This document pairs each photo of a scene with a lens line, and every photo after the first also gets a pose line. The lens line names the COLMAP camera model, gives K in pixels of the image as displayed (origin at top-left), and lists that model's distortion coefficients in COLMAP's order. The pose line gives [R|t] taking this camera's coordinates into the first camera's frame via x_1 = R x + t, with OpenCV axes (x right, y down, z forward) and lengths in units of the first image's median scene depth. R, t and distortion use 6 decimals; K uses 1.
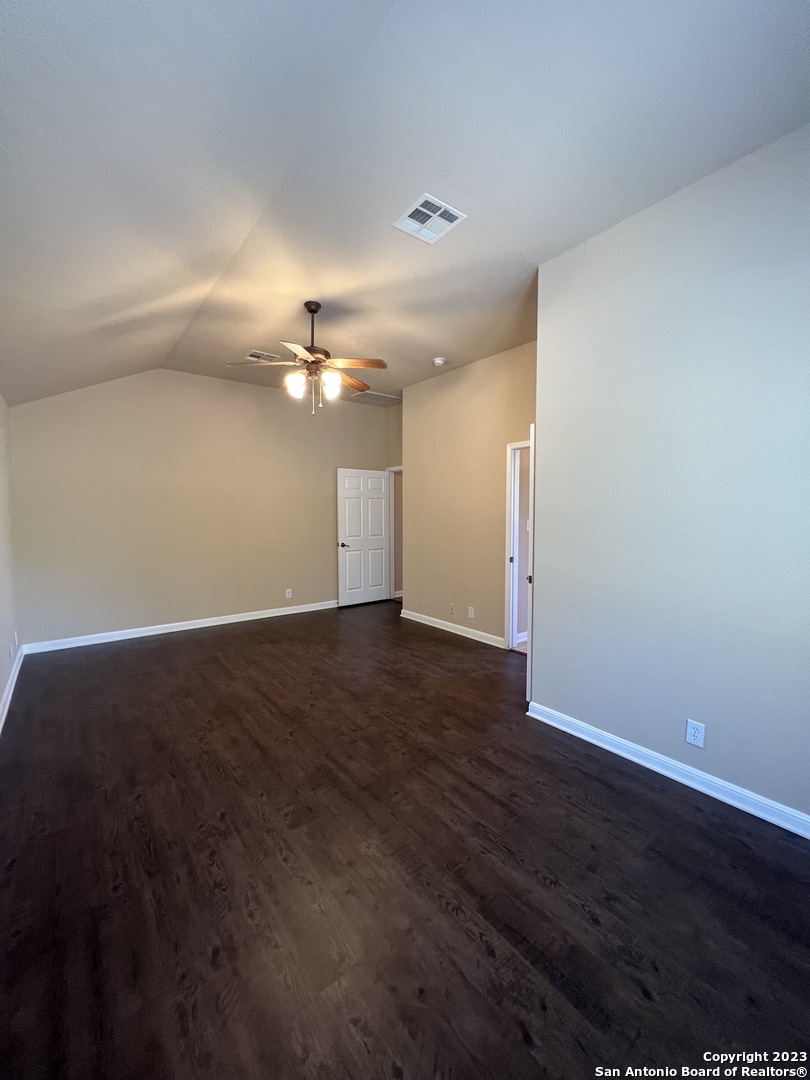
lens RADIAL K [[431.3, 0, 402.4], [0, 431.3, 535.3], [0, 0, 1]] dist [-0.001252, 0.000530]
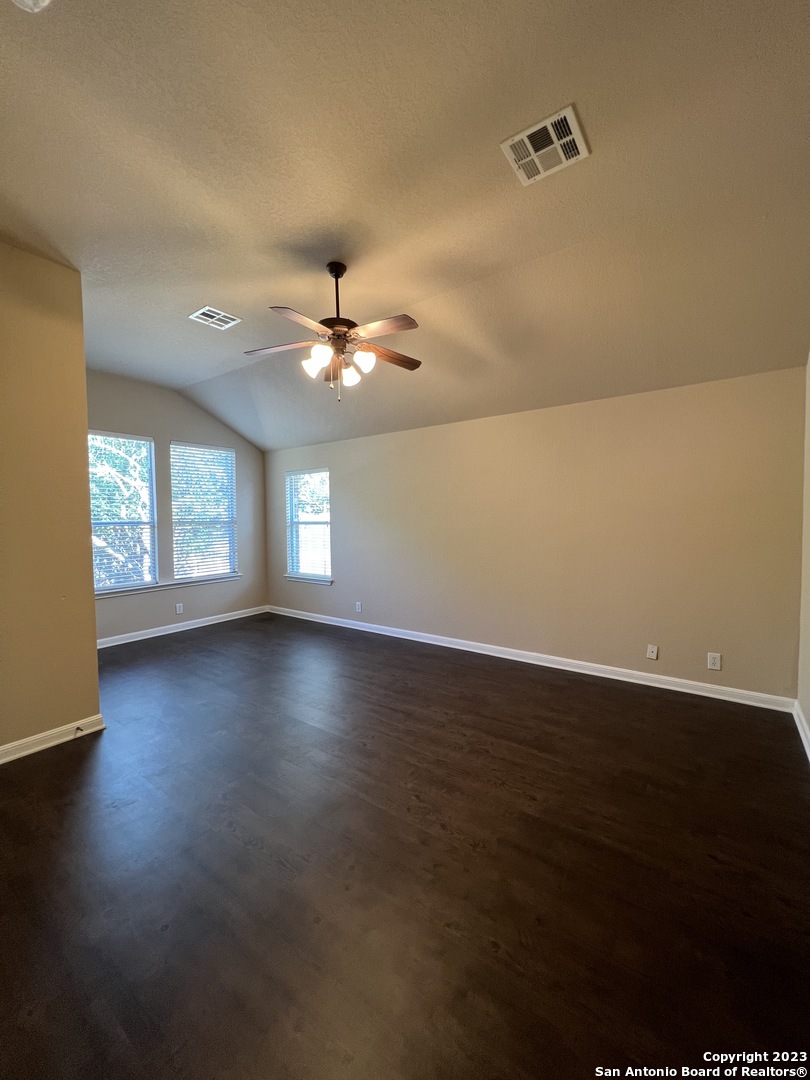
lens RADIAL K [[431.3, 0, 408.5], [0, 431.3, 545.2], [0, 0, 1]] dist [-0.001252, 0.000530]
pose [[-0.959436, 0.025123, -0.280805, -0.110483], [-0.007264, 0.993488, 0.113704, -0.106664], [0.281833, 0.111132, -0.953006, 2.089814]]
